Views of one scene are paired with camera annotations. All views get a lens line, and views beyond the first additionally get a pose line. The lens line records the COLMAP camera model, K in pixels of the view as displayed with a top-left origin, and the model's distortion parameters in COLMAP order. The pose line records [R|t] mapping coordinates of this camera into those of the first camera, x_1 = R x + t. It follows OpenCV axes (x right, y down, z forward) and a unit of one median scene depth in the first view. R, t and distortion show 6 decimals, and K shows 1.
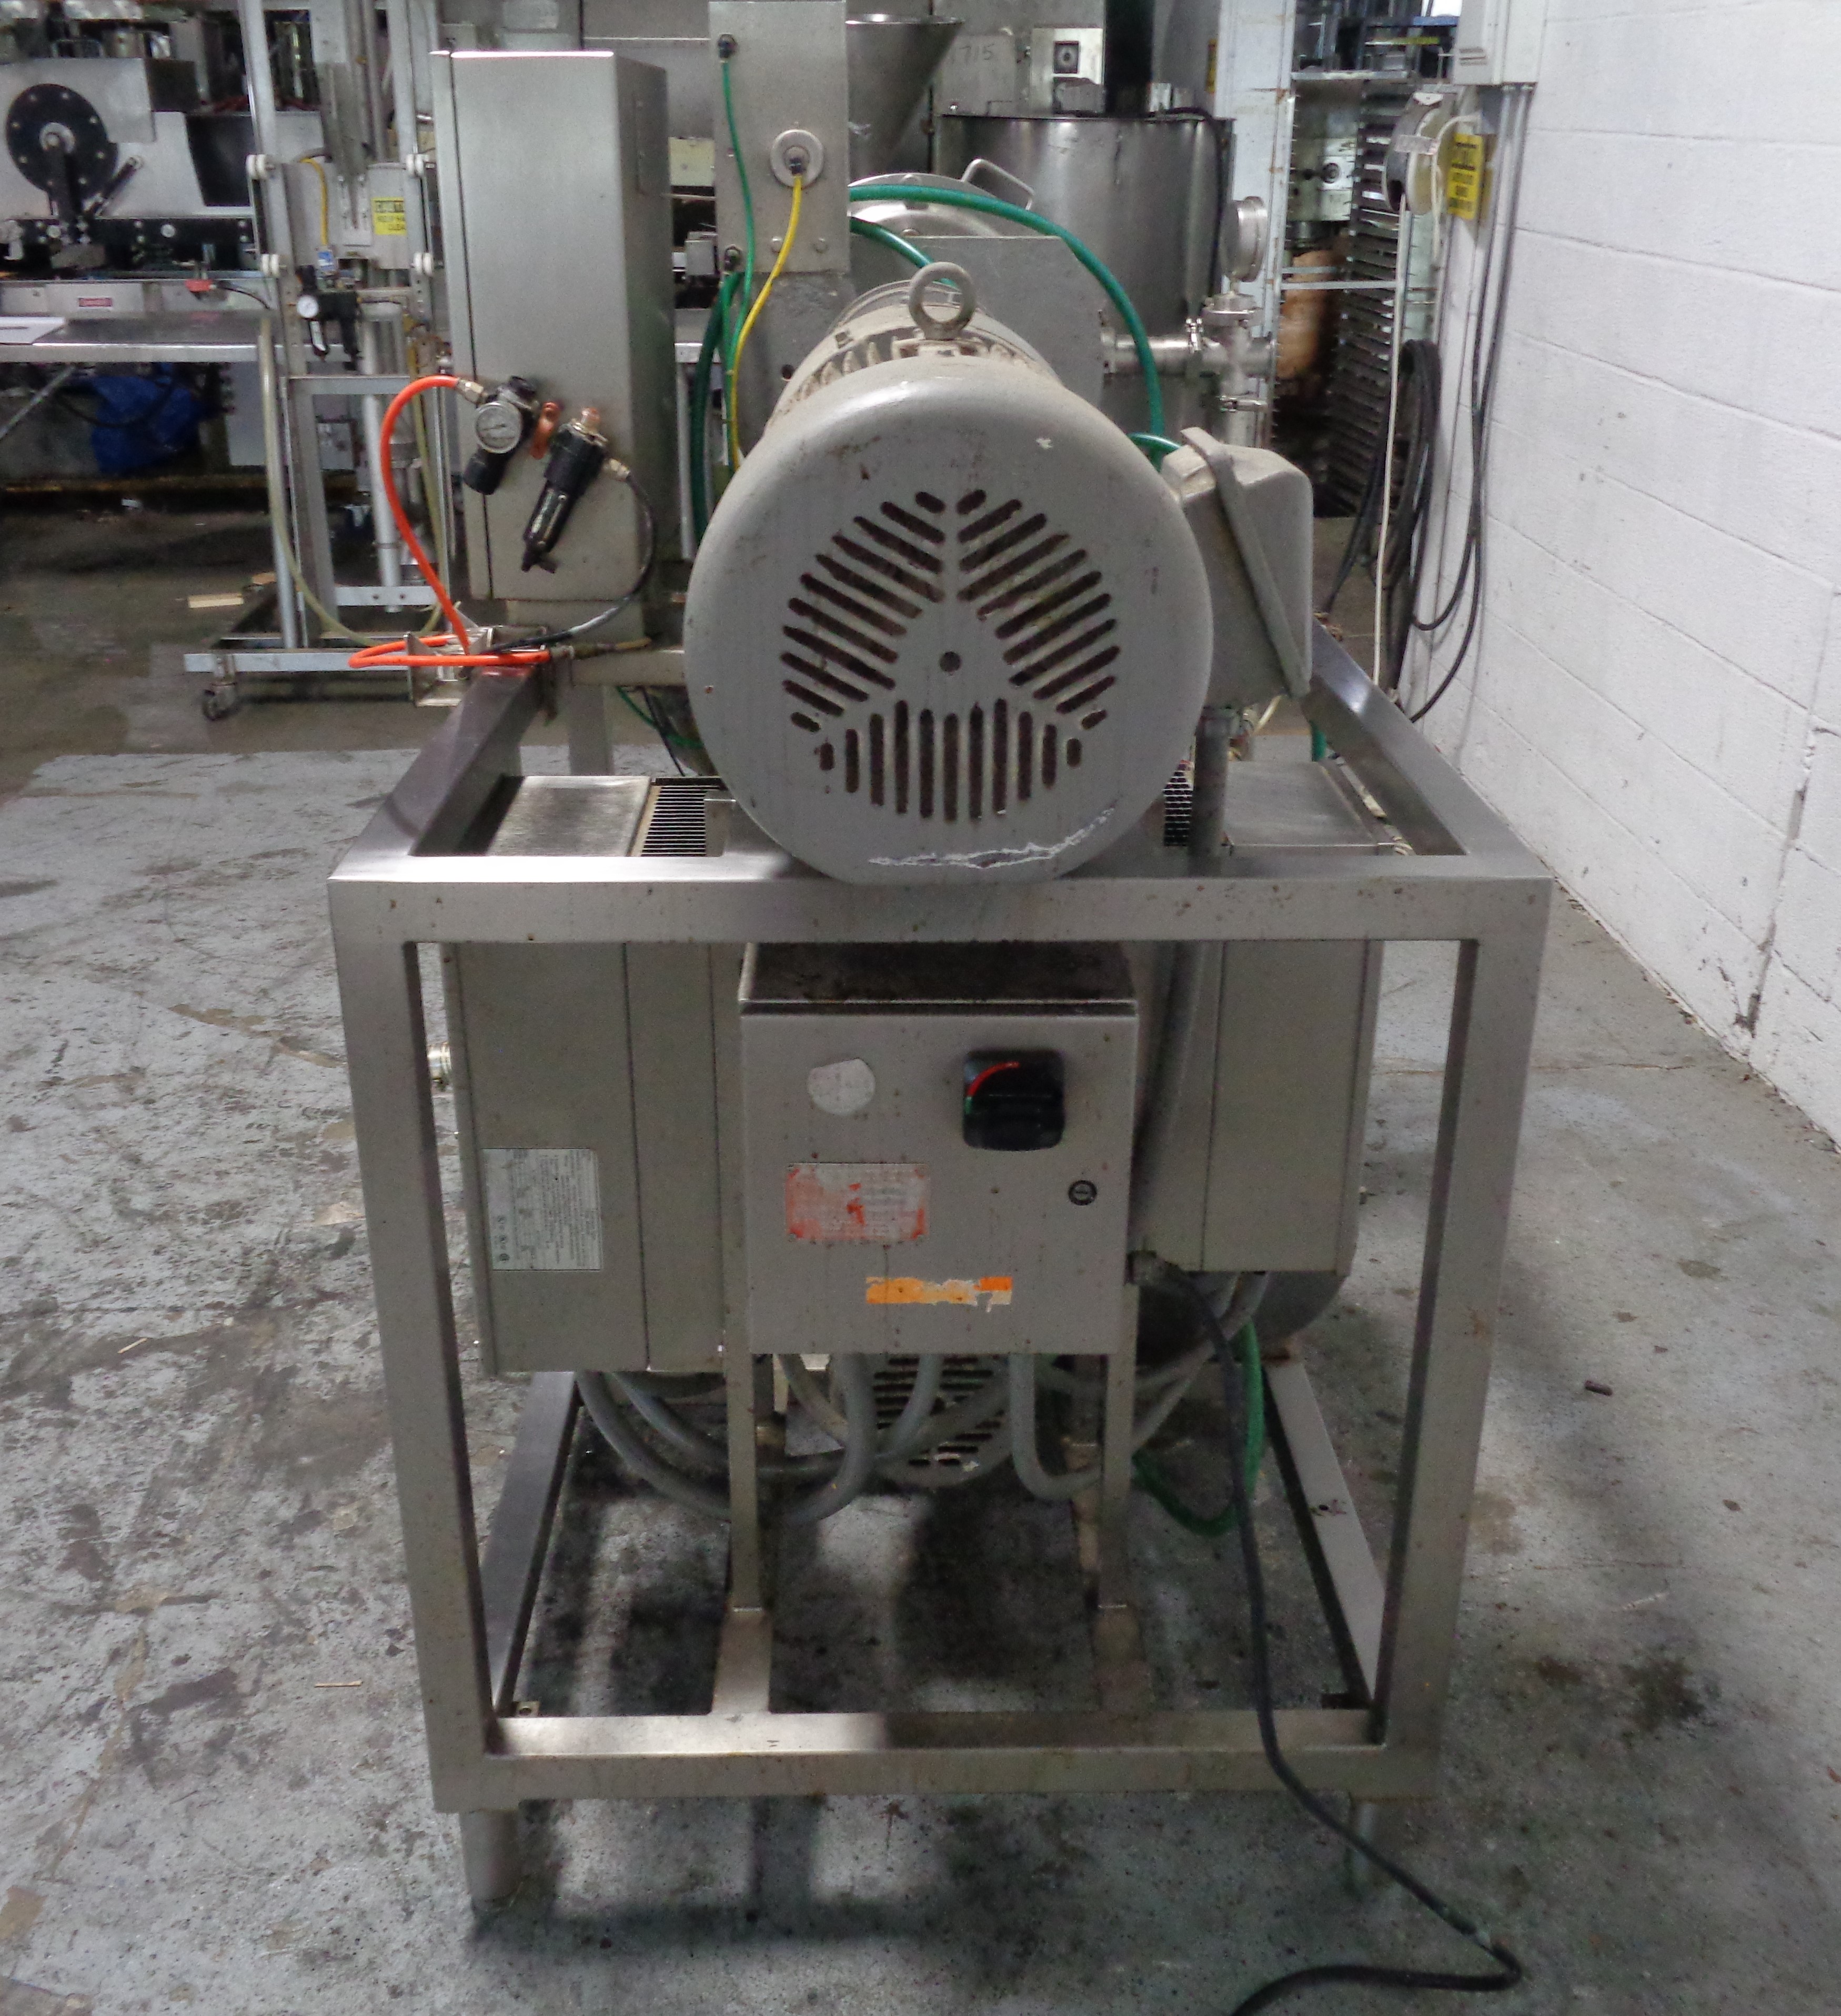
lens RADIAL K [[2058.7, 0, 916.9], [0, 2058.7, 1022.9], [0, 0, 1]] dist [0.008691, 0.000000]
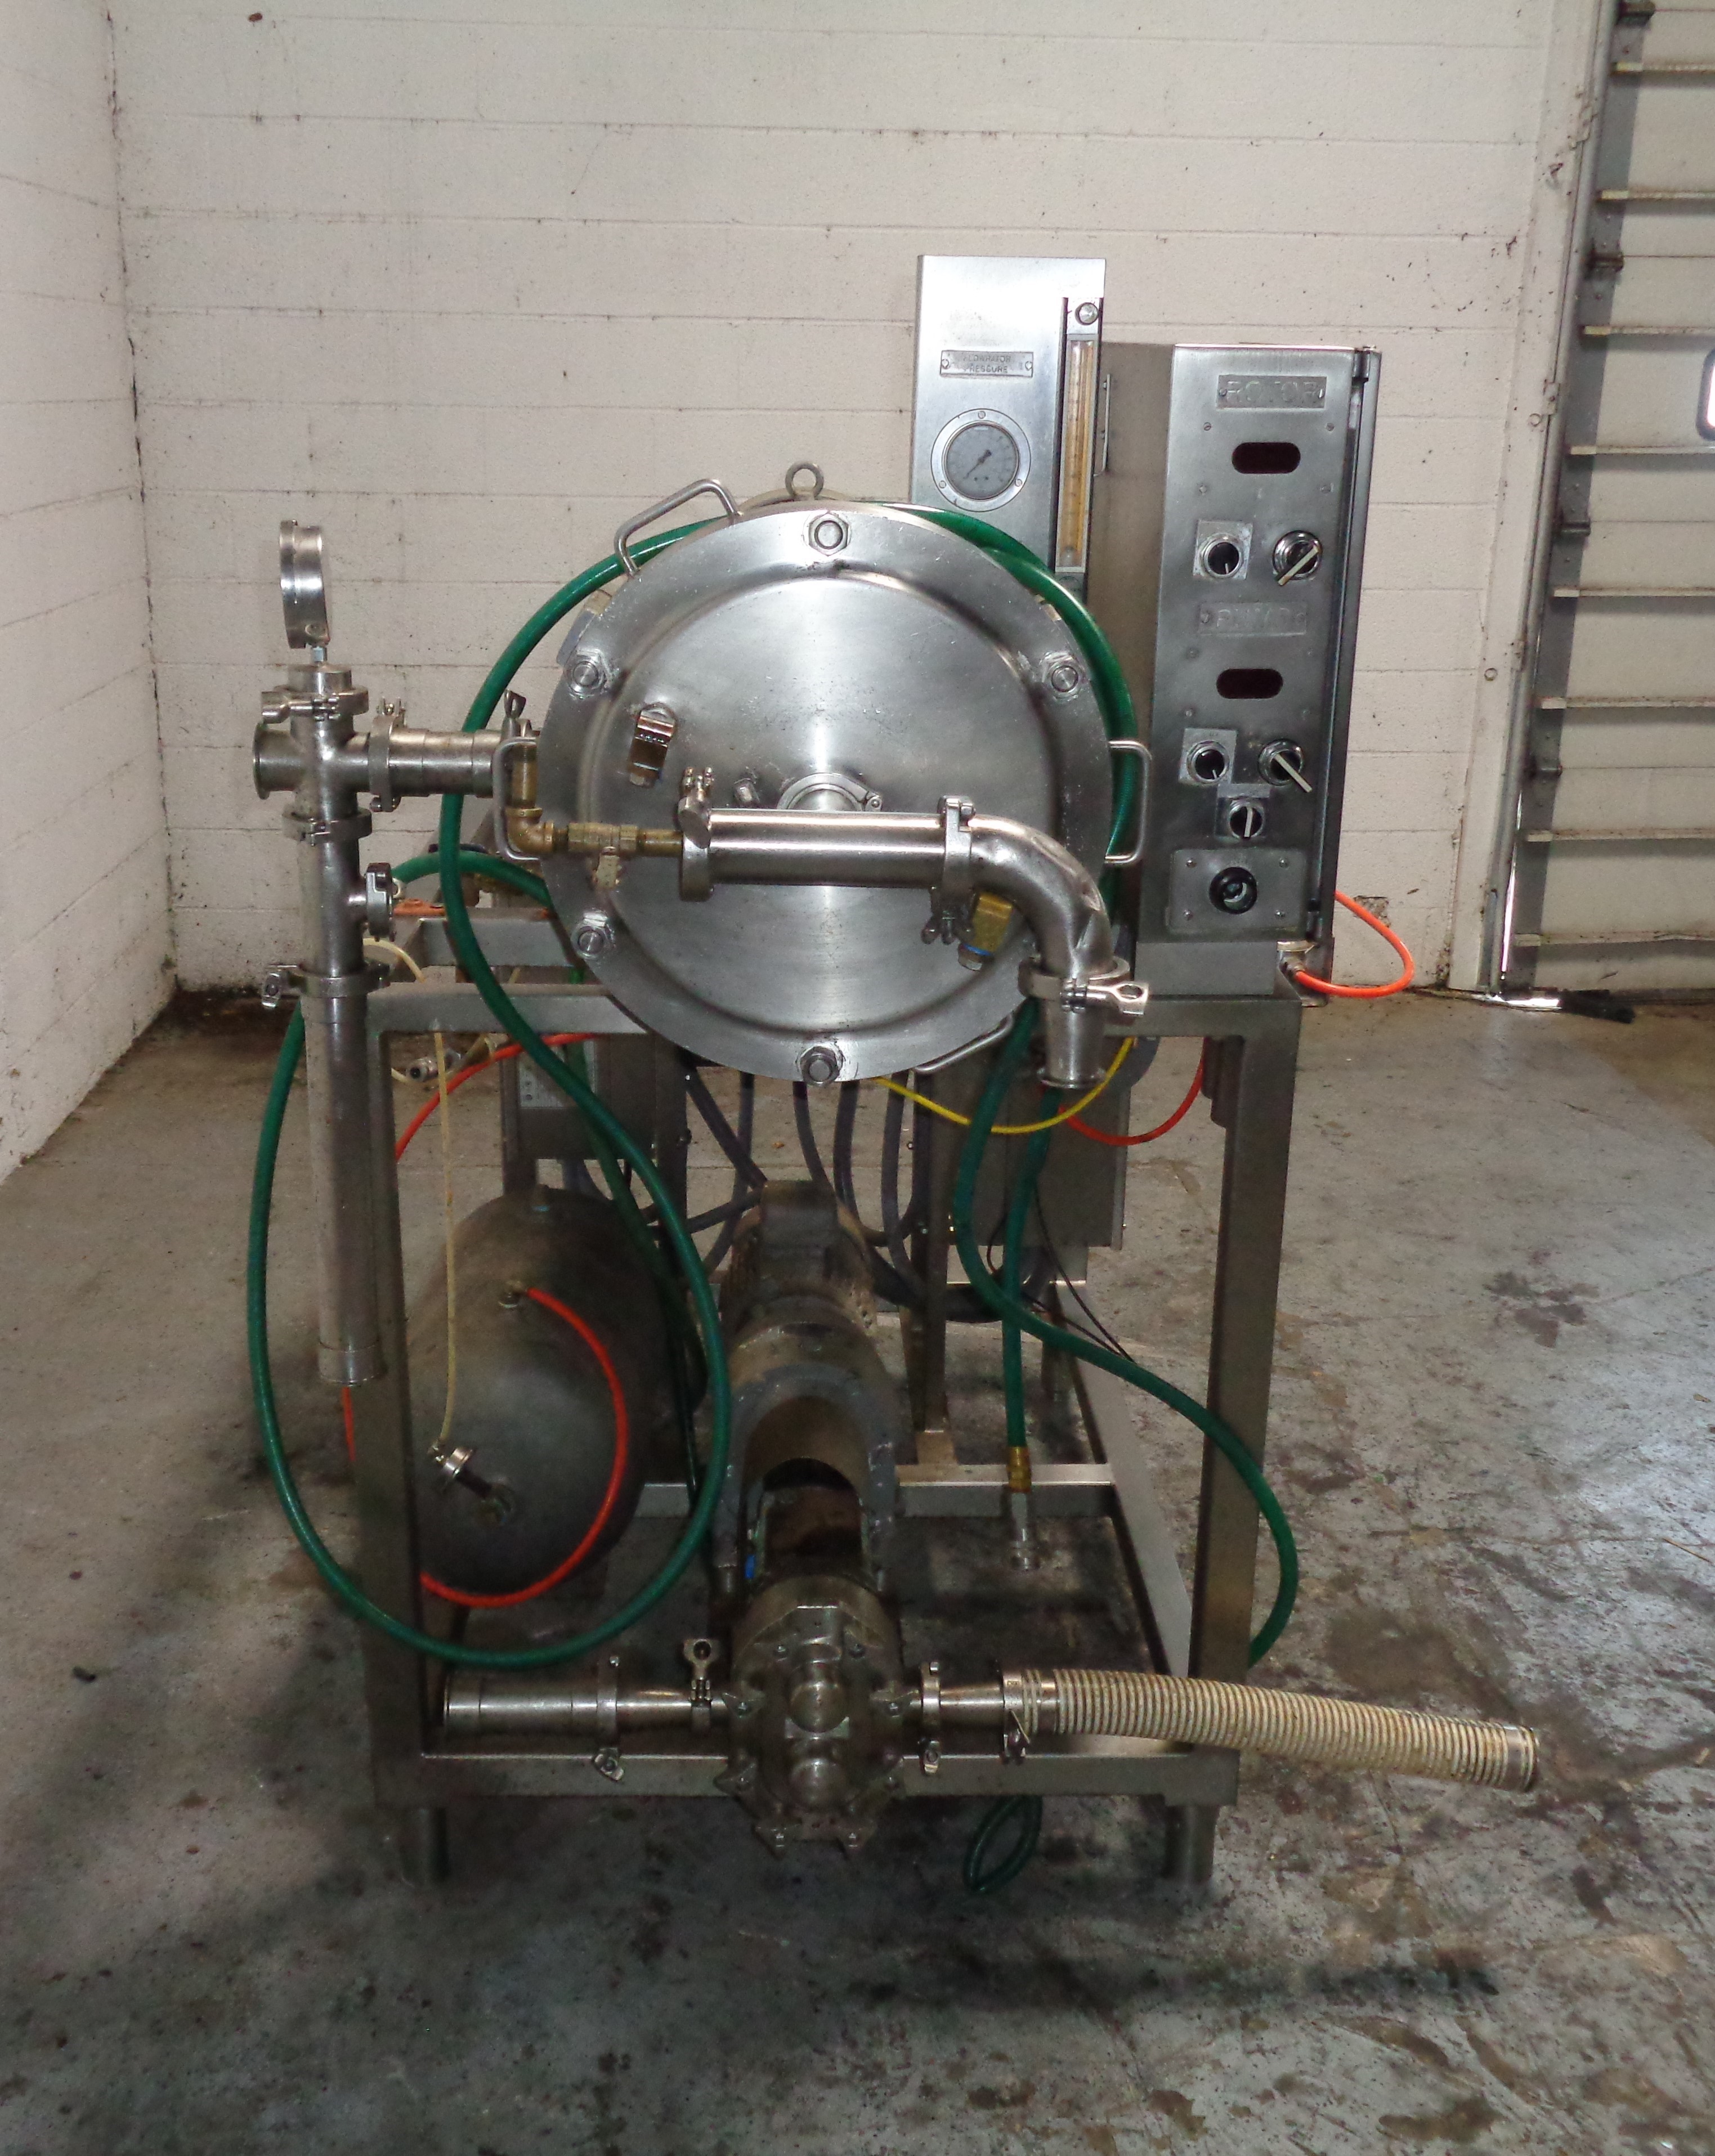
lens RADIAL K [[2151.5, 0, 793.4], [0, 2151.5, 1073.7], [0, 0, 1]] dist [0.013831, 0.000000]
pose [[-0.999868, -0.012255, 0.010685, -0.003171], [-0.001851, 0.738683, 0.674050, -0.830688], [-0.016153, 0.673941, -0.738608, 1.839894]]
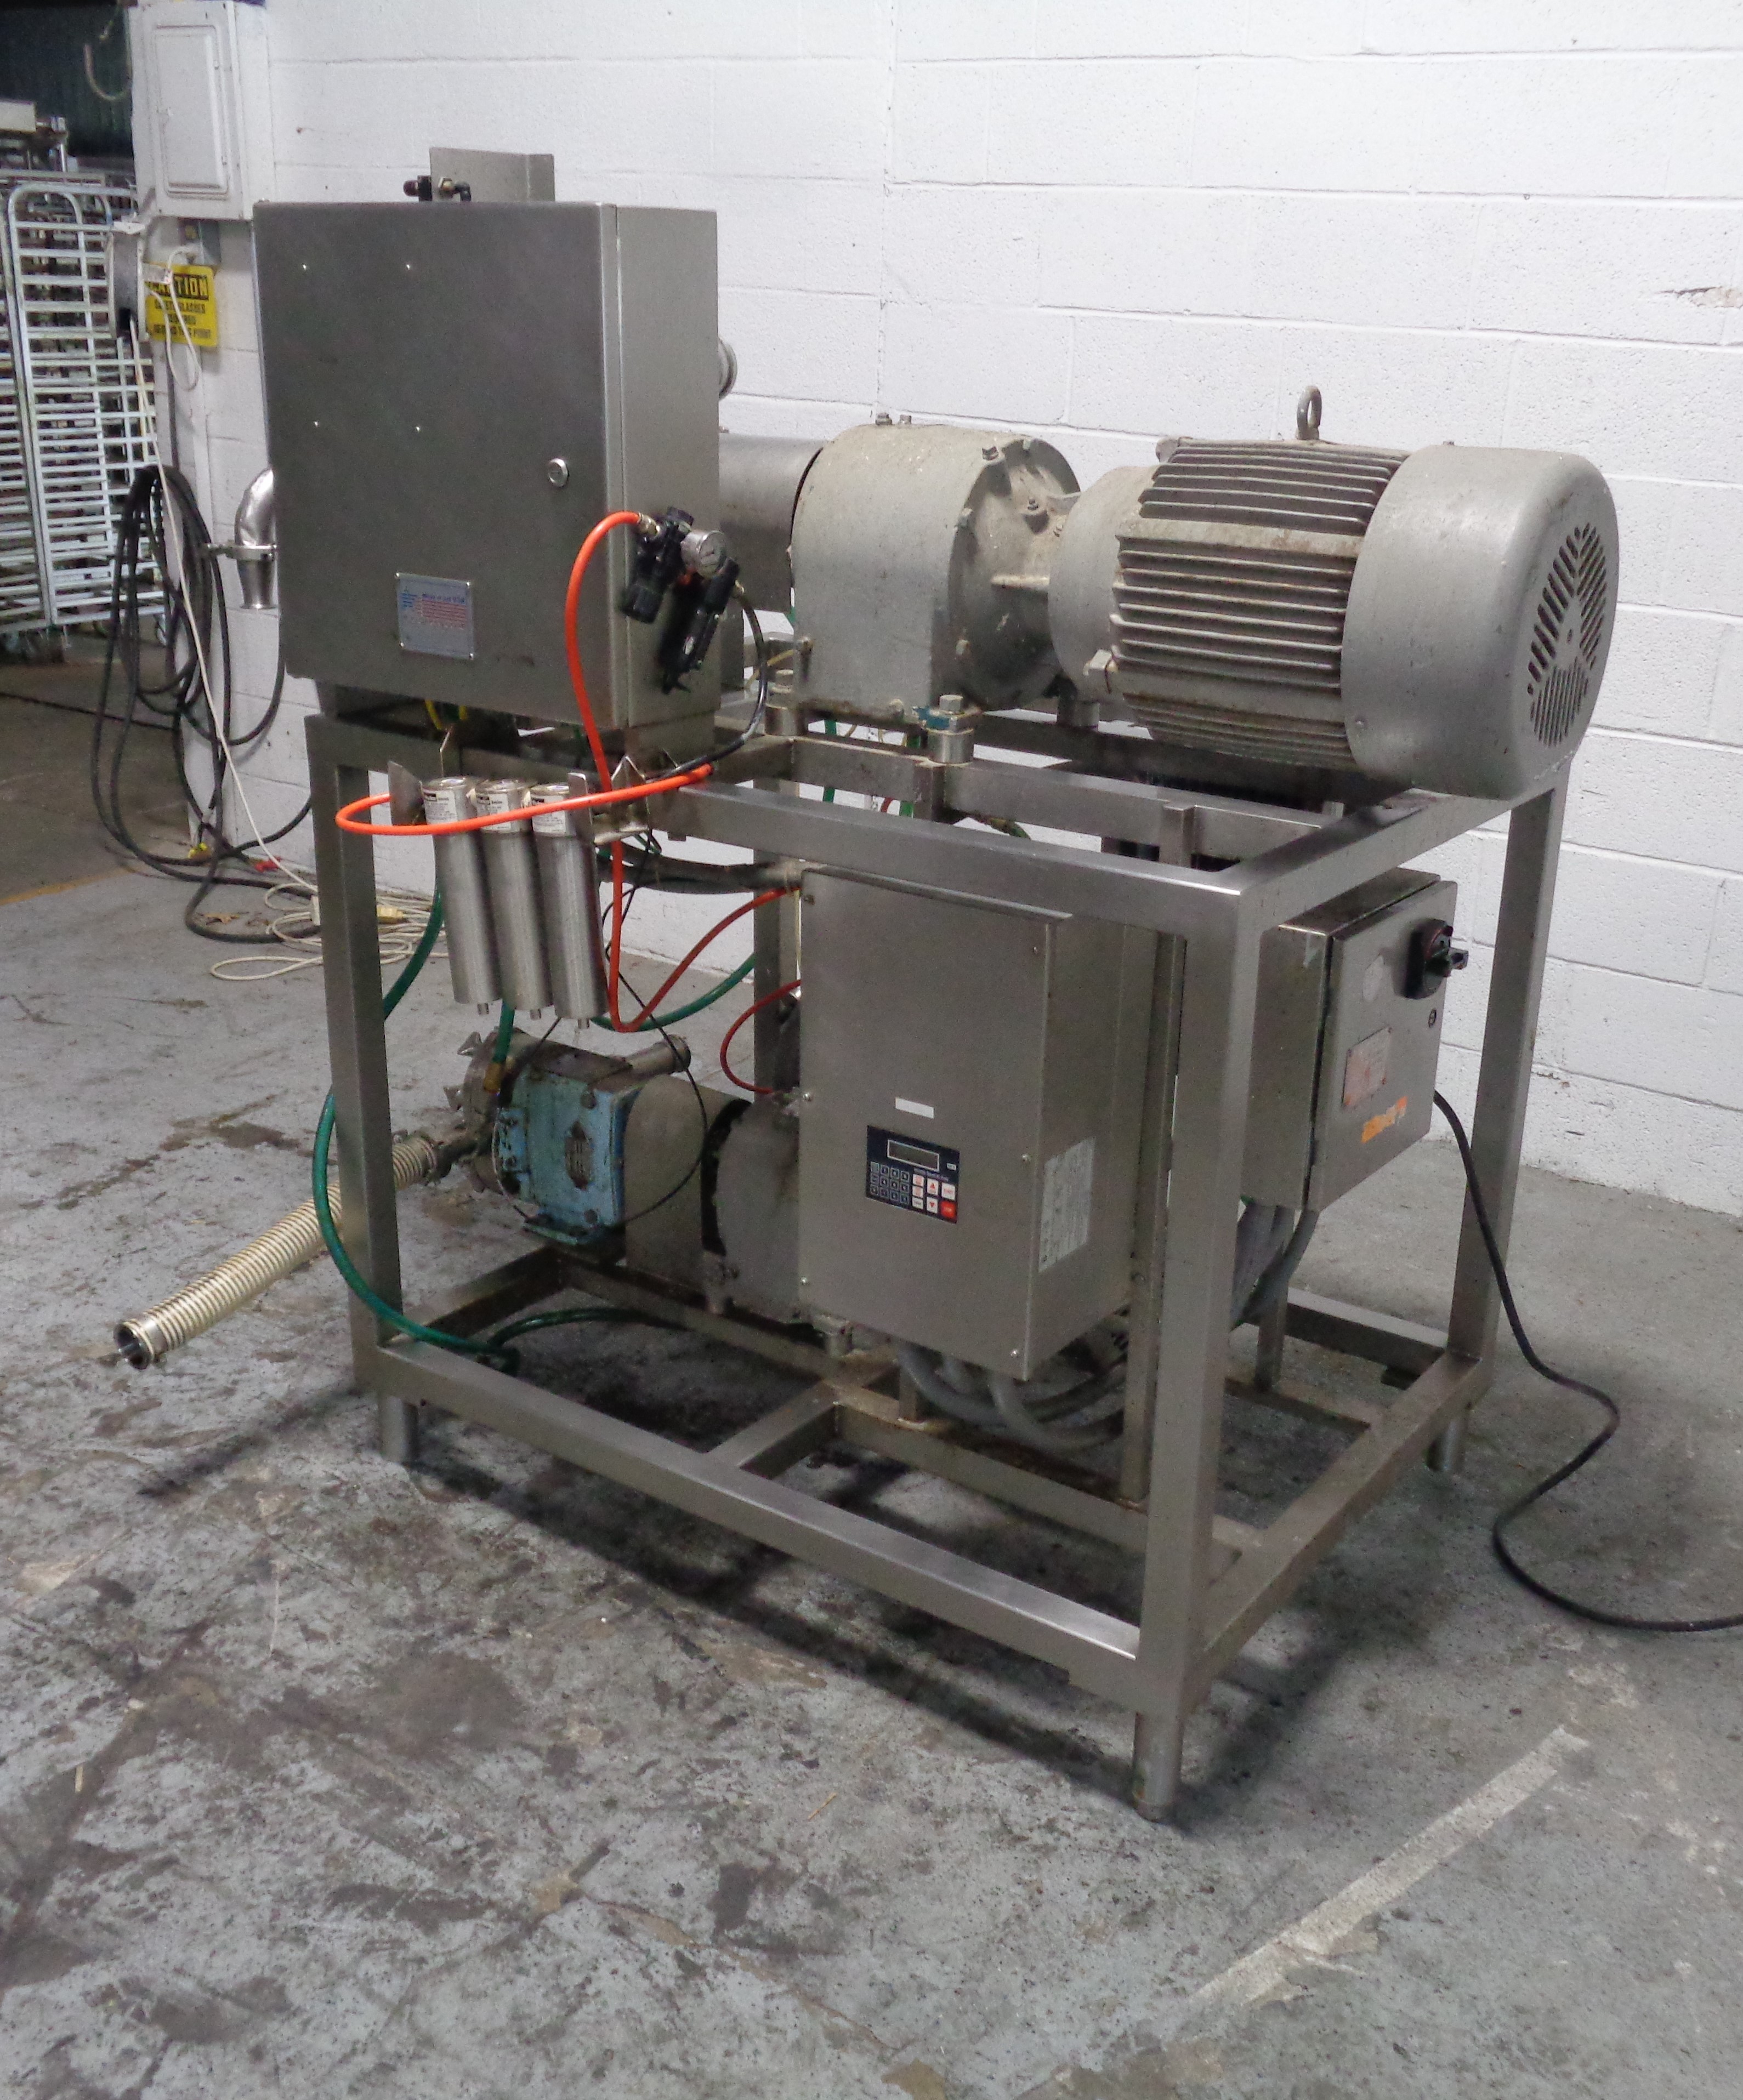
lens RADIAL K [[2123.5, 0, 955.2], [0, 2123.5, 1057.2], [0, 0, 1]] dist [0.005461, 0.000000]
pose [[0.571731, -0.265843, 0.776177, -0.920829], [0.302648, 0.947666, 0.101648, -0.104218], [-0.762579, 0.176793, 0.622267, 0.243617]]
